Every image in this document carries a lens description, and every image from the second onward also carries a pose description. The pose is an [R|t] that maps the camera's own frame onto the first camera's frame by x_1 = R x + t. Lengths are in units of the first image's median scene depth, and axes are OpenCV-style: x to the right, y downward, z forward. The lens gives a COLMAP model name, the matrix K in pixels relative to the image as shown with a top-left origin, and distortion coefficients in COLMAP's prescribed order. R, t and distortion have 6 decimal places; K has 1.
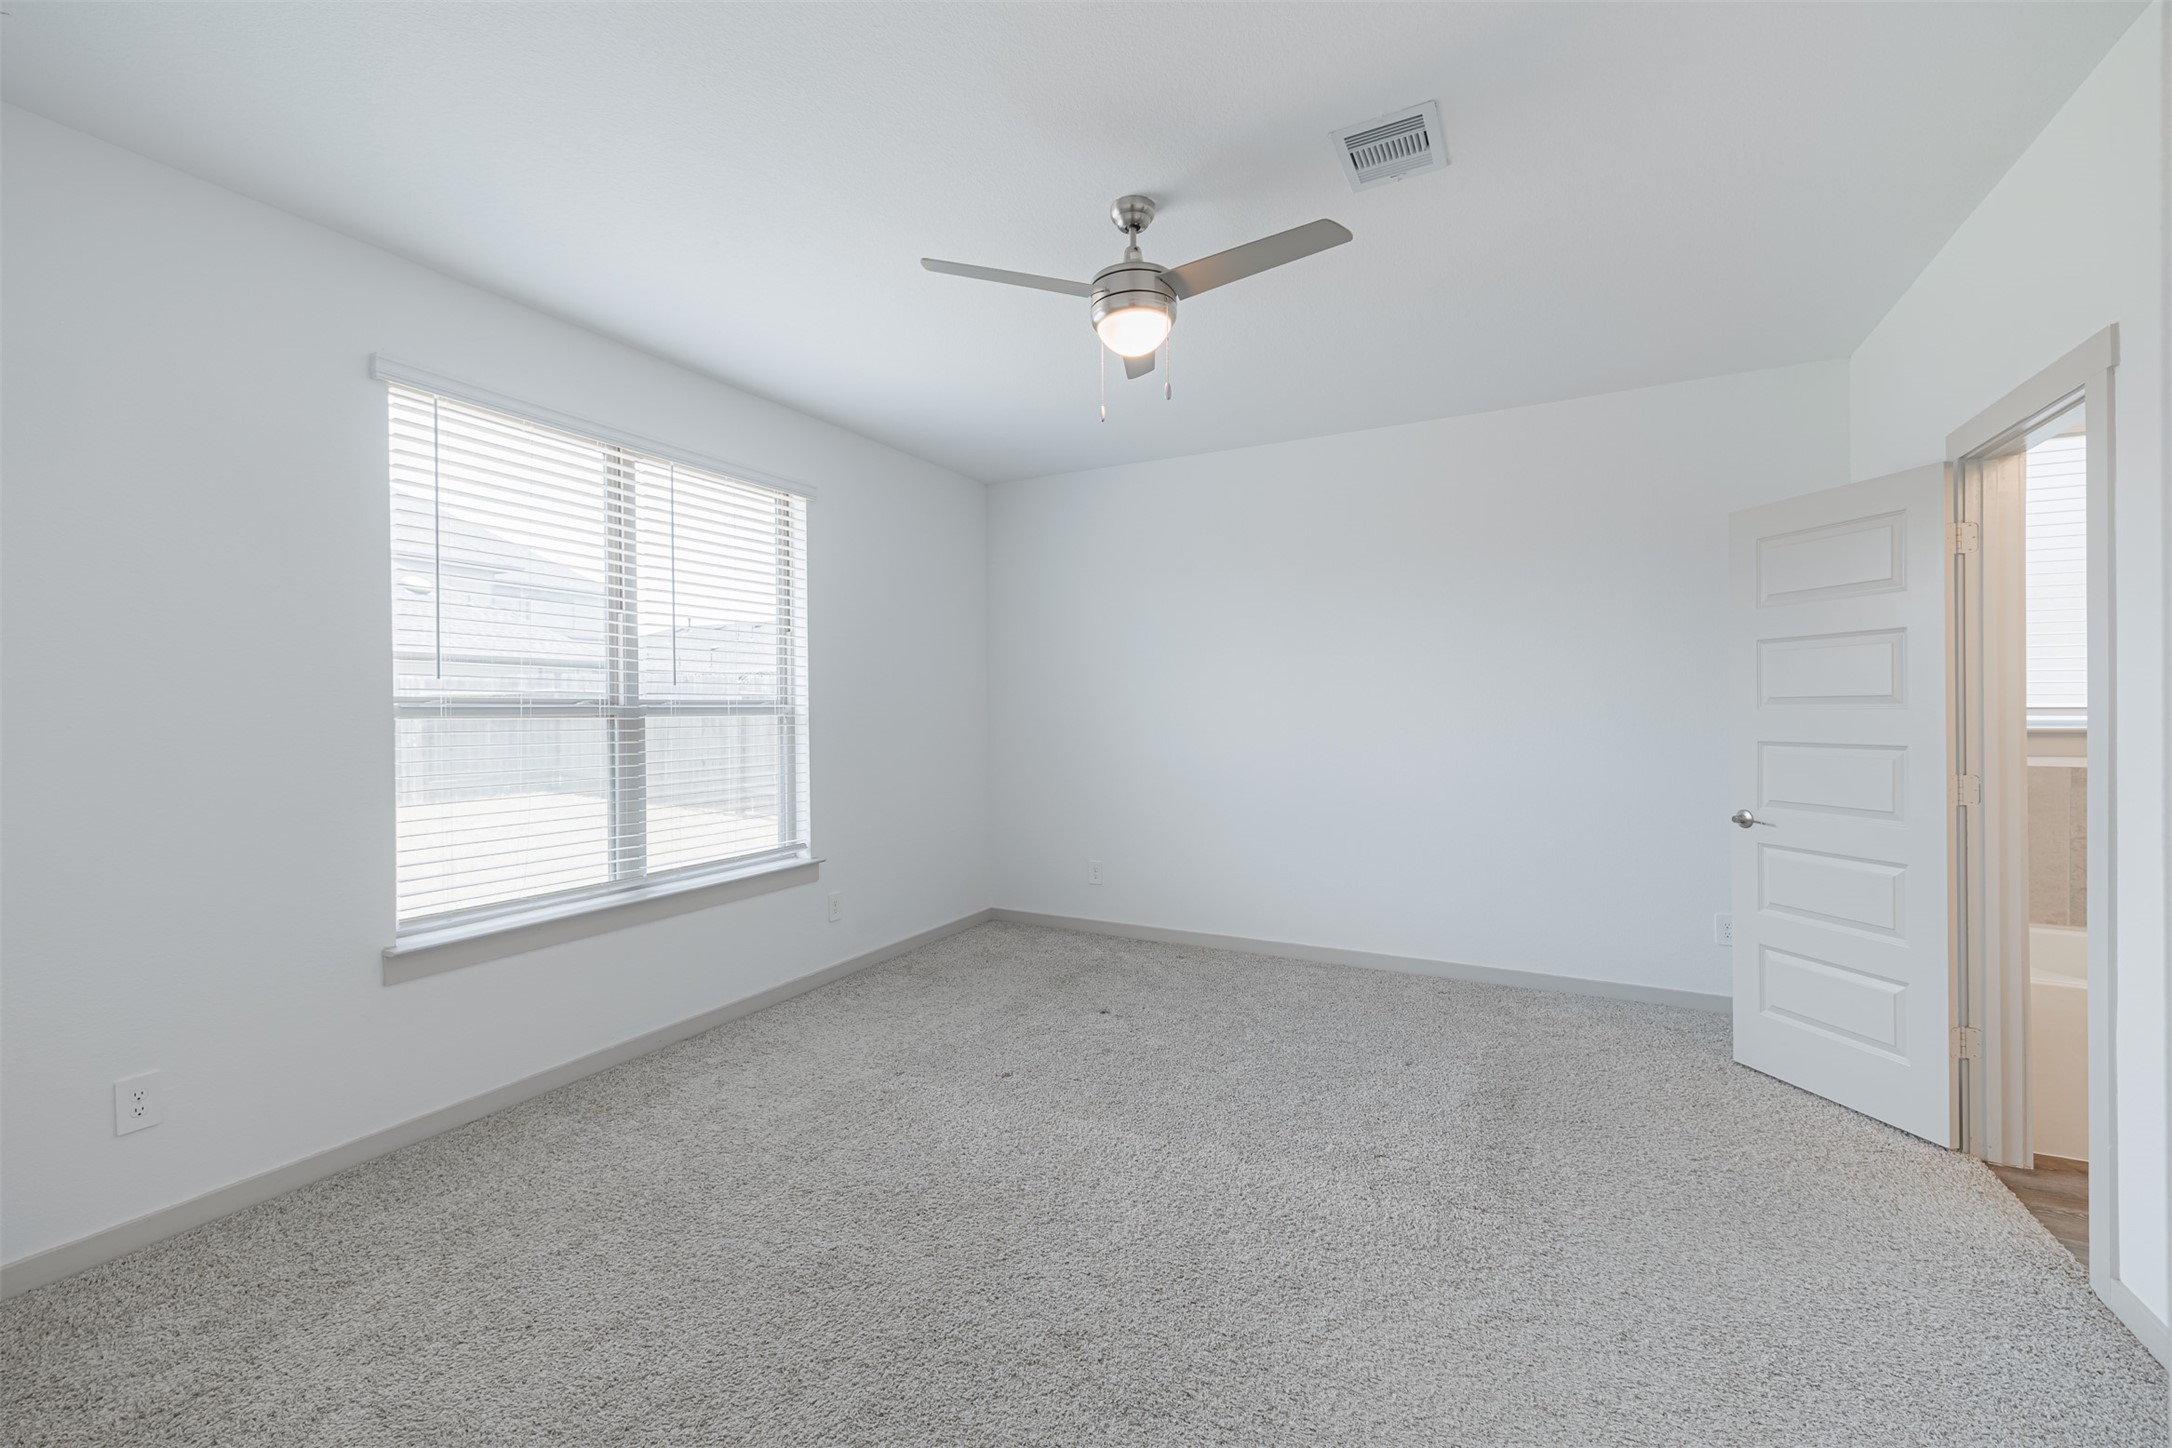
lens RADIAL K [[898.3, 0, 1083.2], [0, 898.3, 708.3], [0, 0, 1]] dist [0.014326, -0.000090]
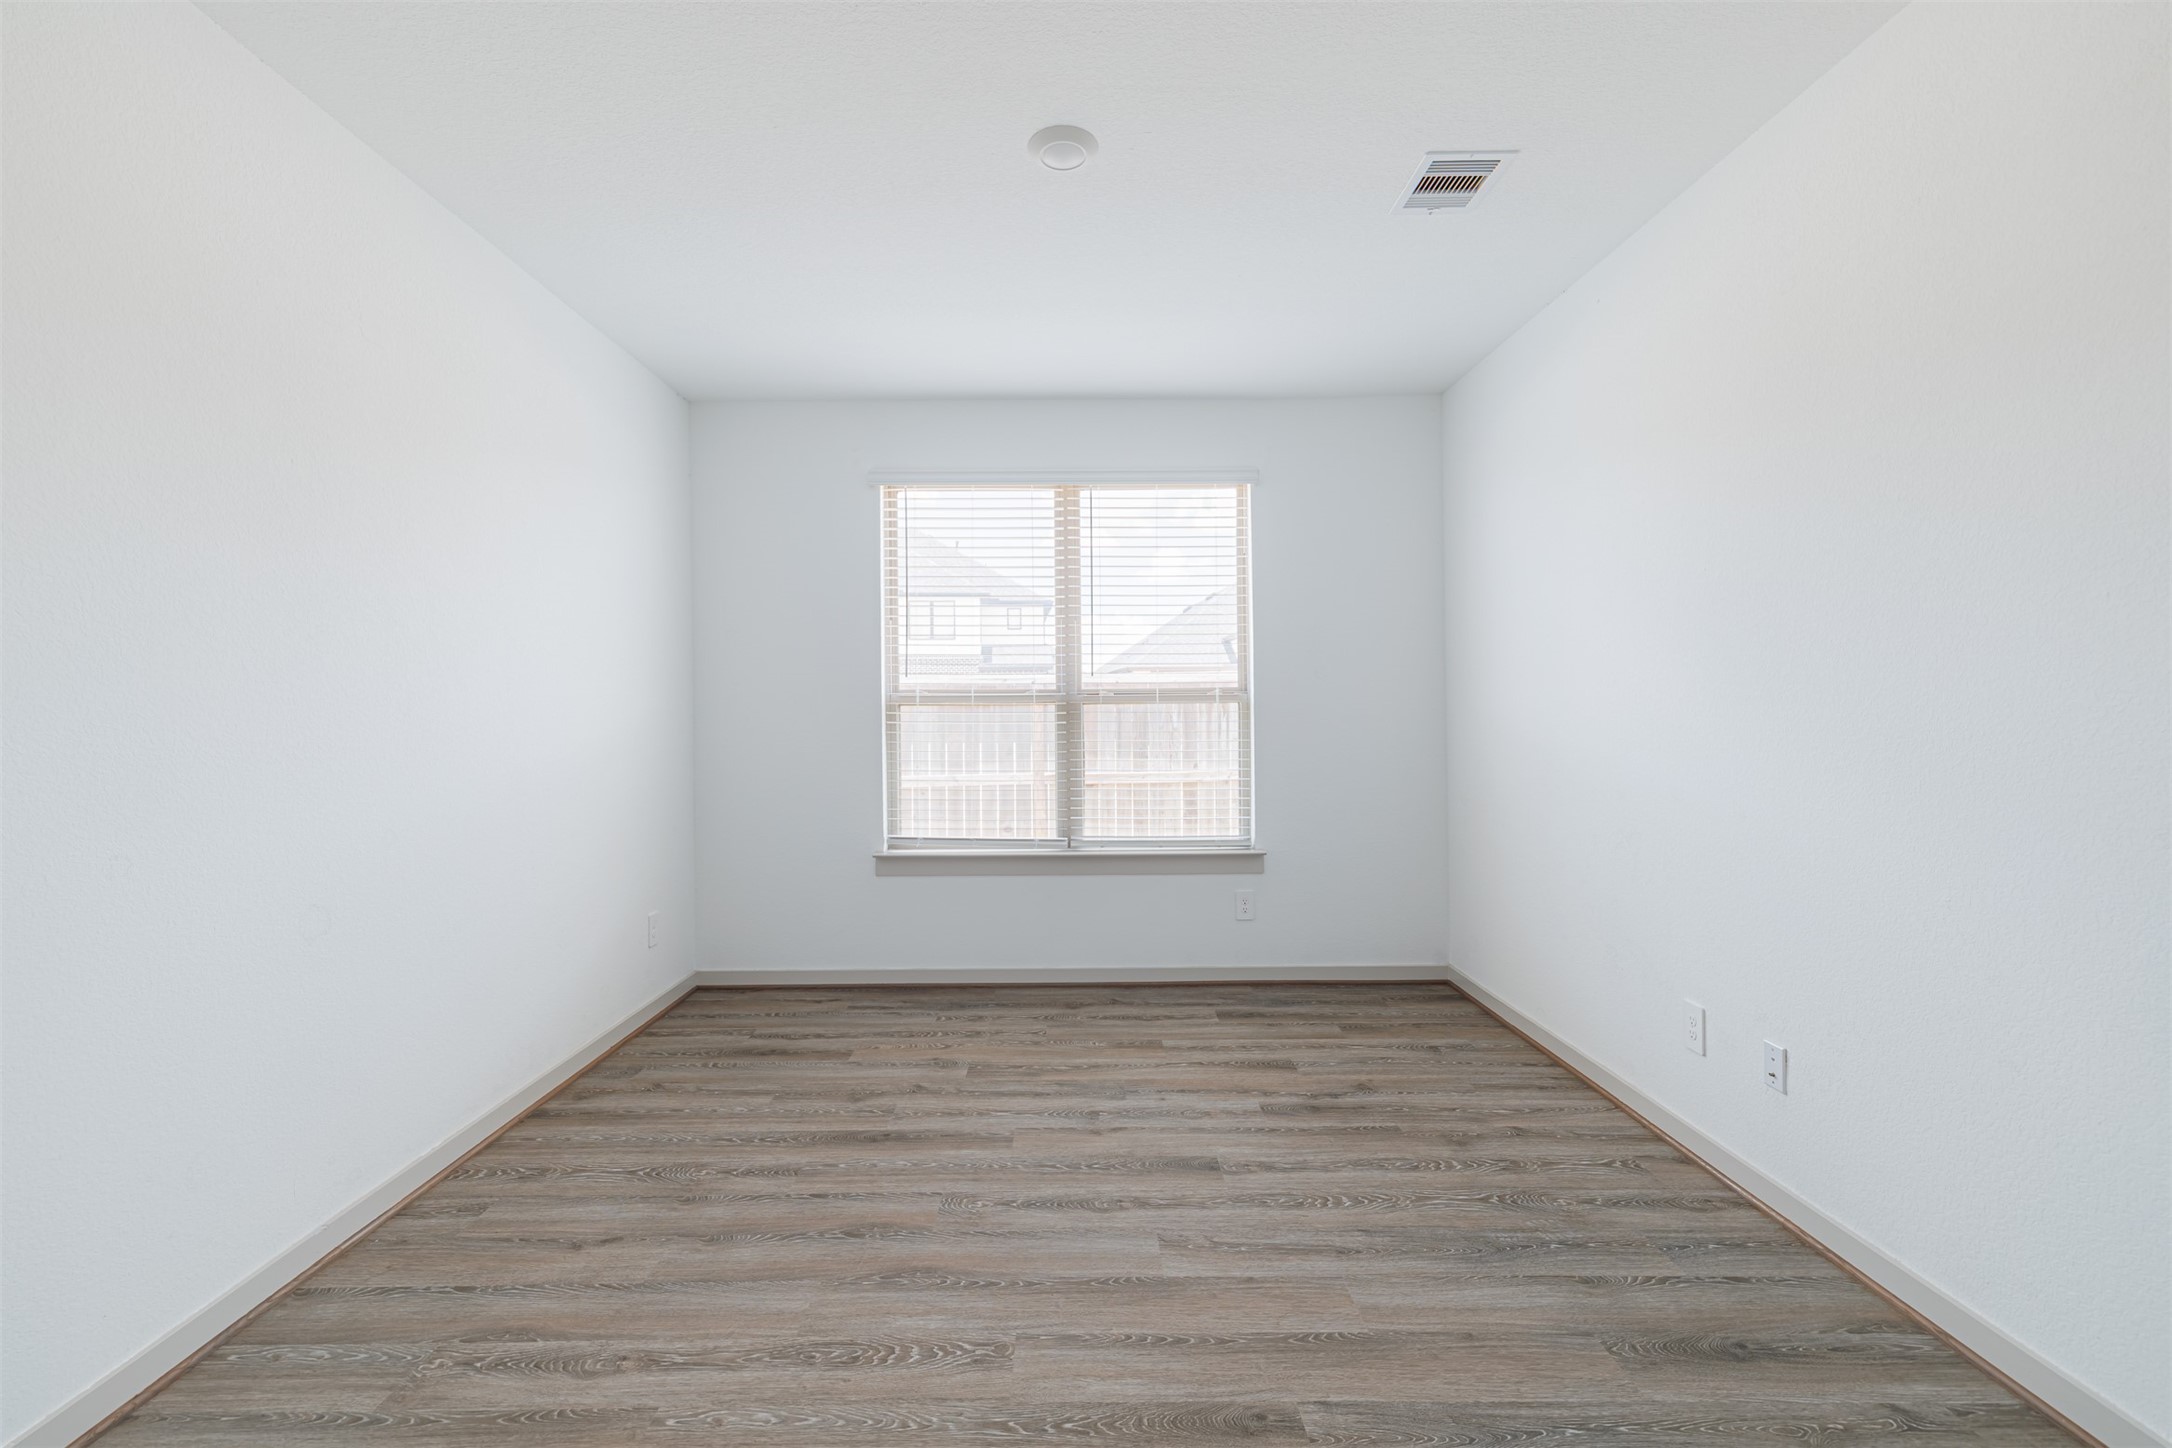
lens RADIAL K [[898.3, 0, 1083.2], [0, 898.3, 708.3], [0, 0, 1]] dist [0.014326, -0.000090]
pose [[0.470850, 0.015802, -0.882072, 0.575432], [0.002140, 0.999816, 0.019053, -0.008319], [0.882211, -0.010859, 0.470729, 0.452790]]
